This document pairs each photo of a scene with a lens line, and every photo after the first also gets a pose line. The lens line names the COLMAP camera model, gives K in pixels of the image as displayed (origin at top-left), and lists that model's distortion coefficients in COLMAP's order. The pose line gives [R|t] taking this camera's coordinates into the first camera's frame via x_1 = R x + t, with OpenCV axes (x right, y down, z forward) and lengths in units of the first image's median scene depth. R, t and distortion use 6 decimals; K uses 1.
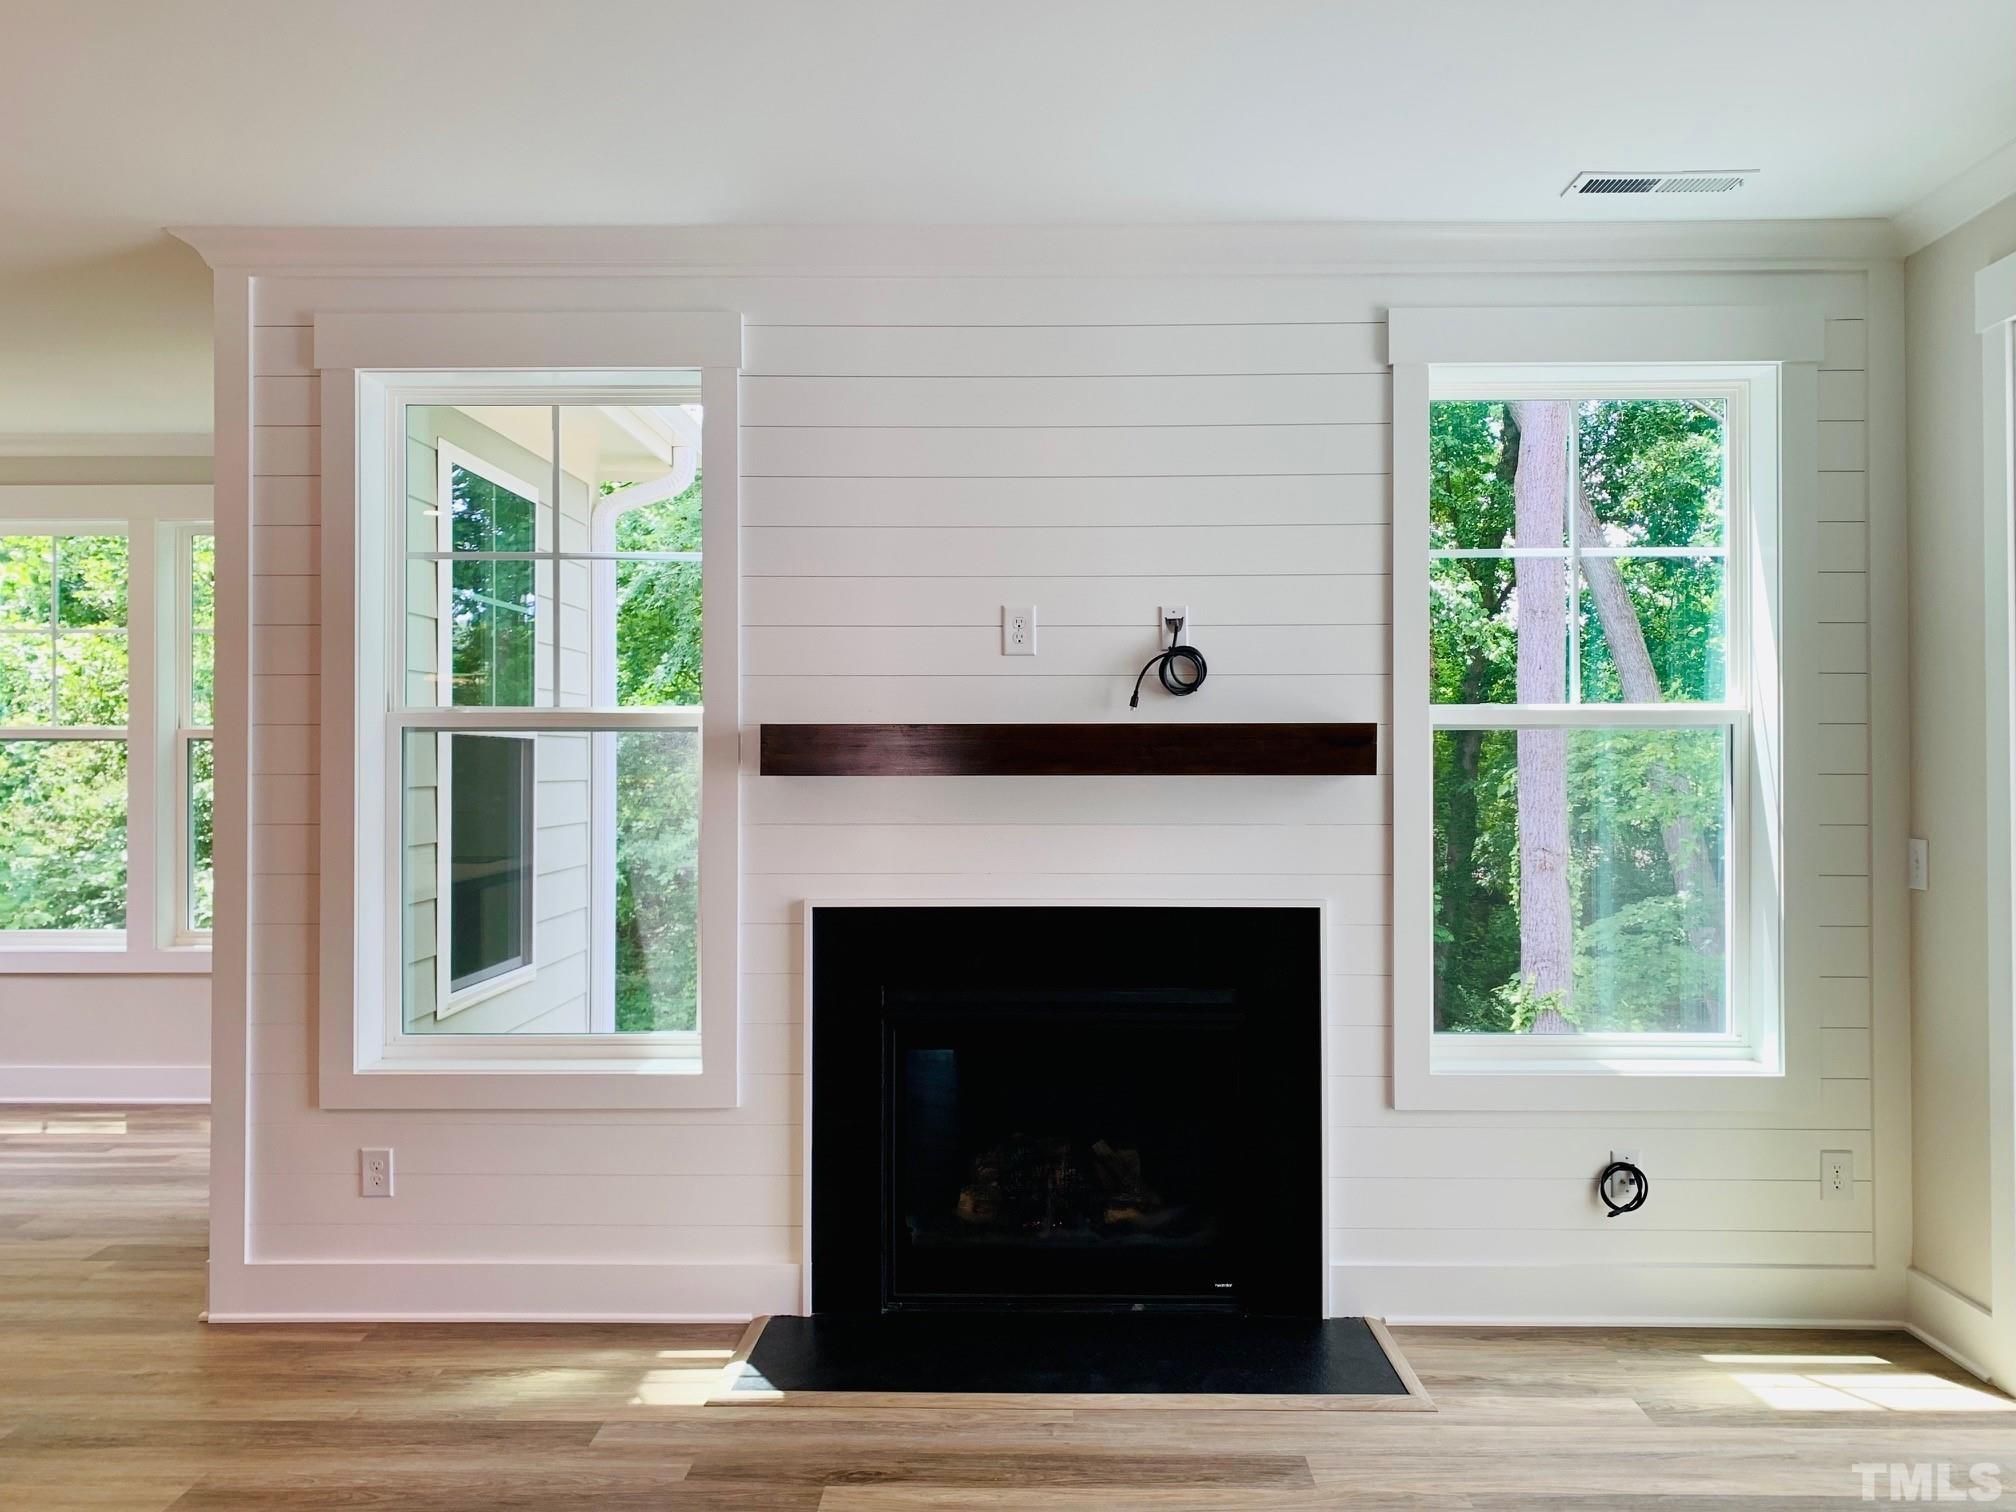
lens RADIAL K [[1576.4, 0, 1008.0], [0, 1576.4, 756.0], [0, 0, 1]] dist [0.053755, -0.041938]
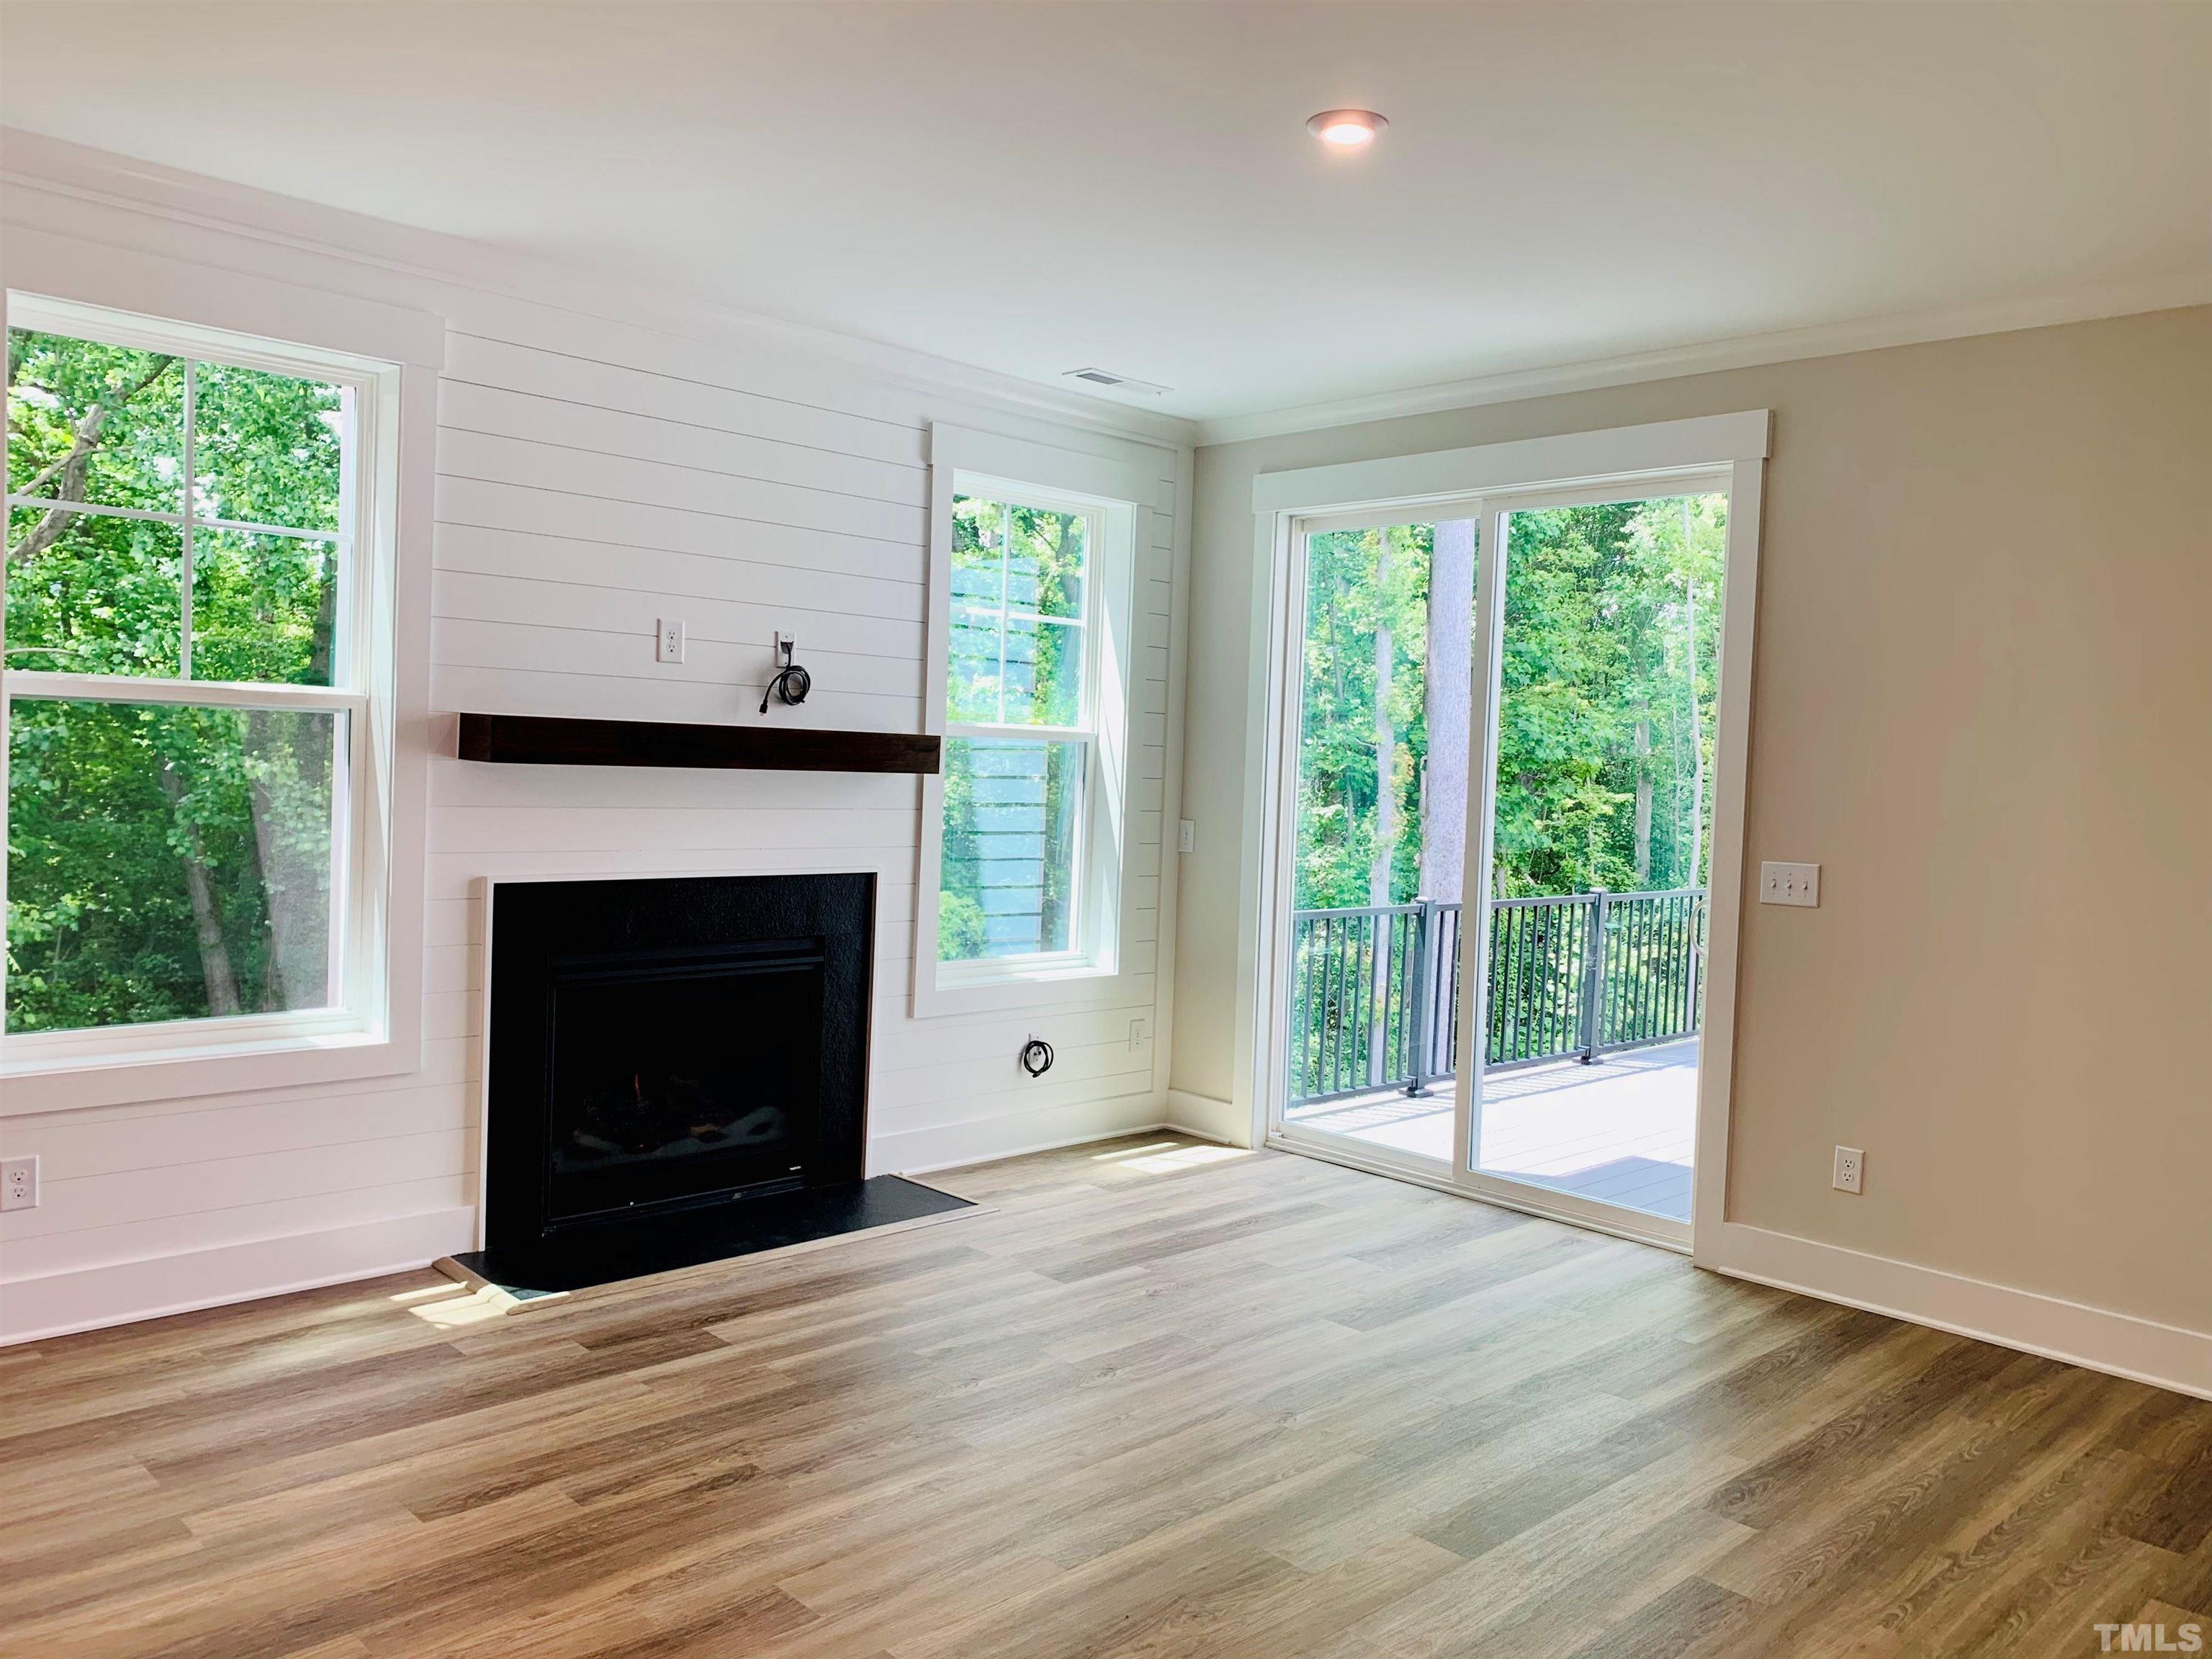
lens RADIAL K [[1690.6, 0, 1106.0], [0, 1690.6, 829.5], [0, 0, 1]] dist [0.062826, -0.007543]
pose [[0.708390, -0.003164, 0.705815, -0.667537], [-0.039953, 0.998207, 0.044573, -0.009705], [-0.704690, -0.059774, 0.706993, -0.130828]]
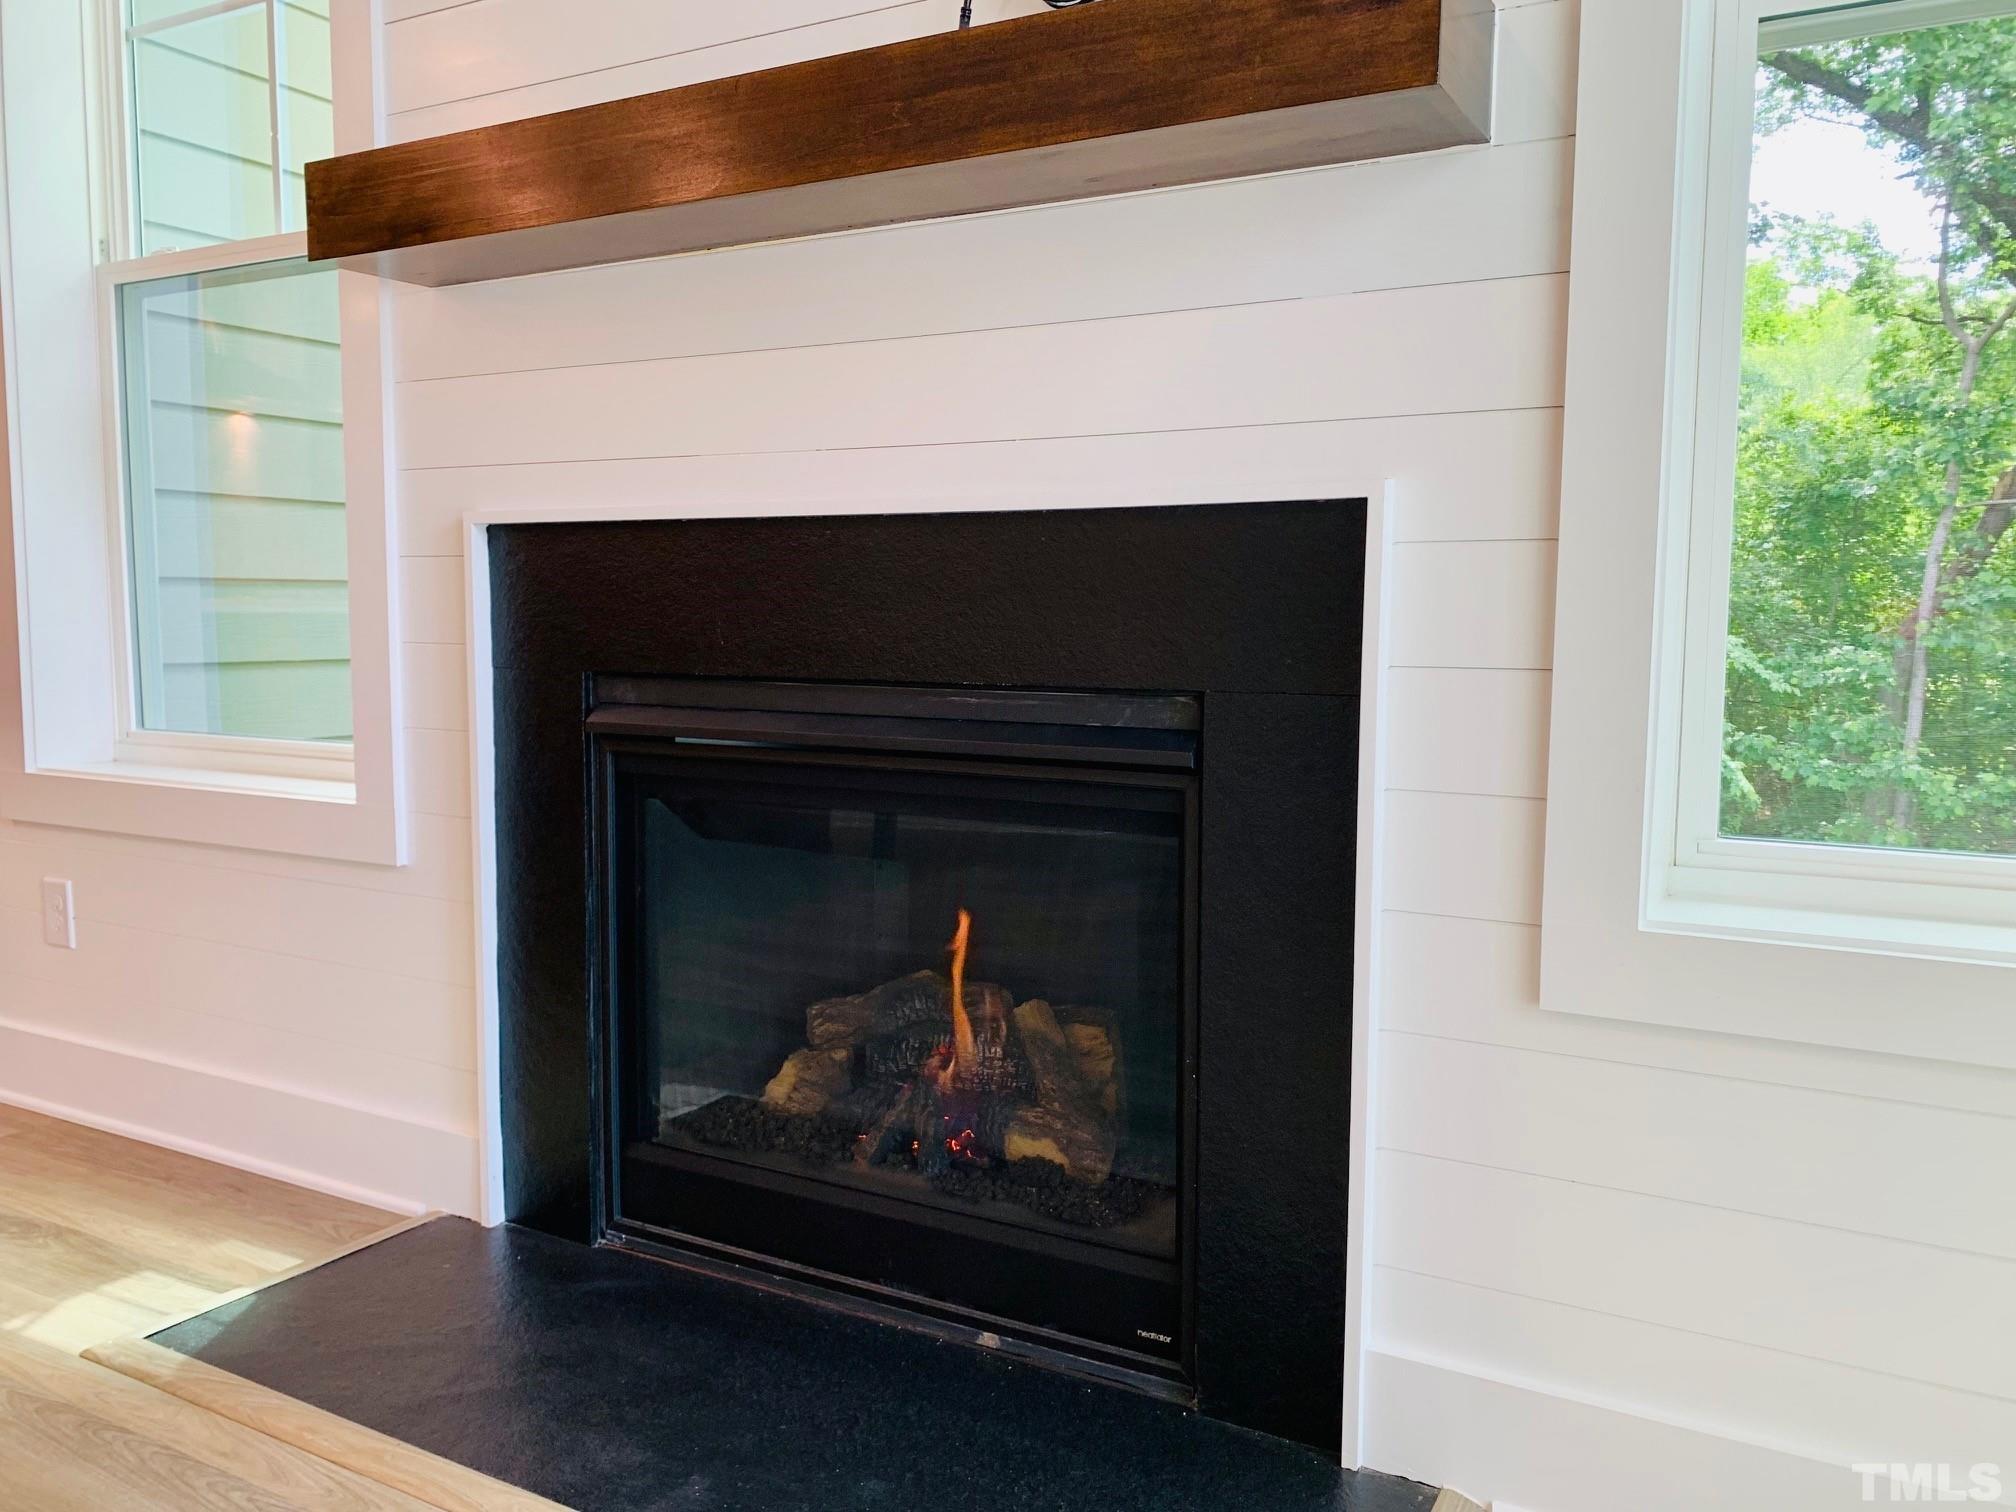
lens RADIAL K [[1576.4, 0, 1008.0], [0, 1576.4, 756.0], [0, 0, 1]] dist [0.053755, -0.041938]
pose [[0.876404, 0.050531, -0.478918, 0.317125], [-0.005647, 0.995490, 0.094700, 0.125139], [0.481544, -0.080291, 0.872737, 0.601716]]
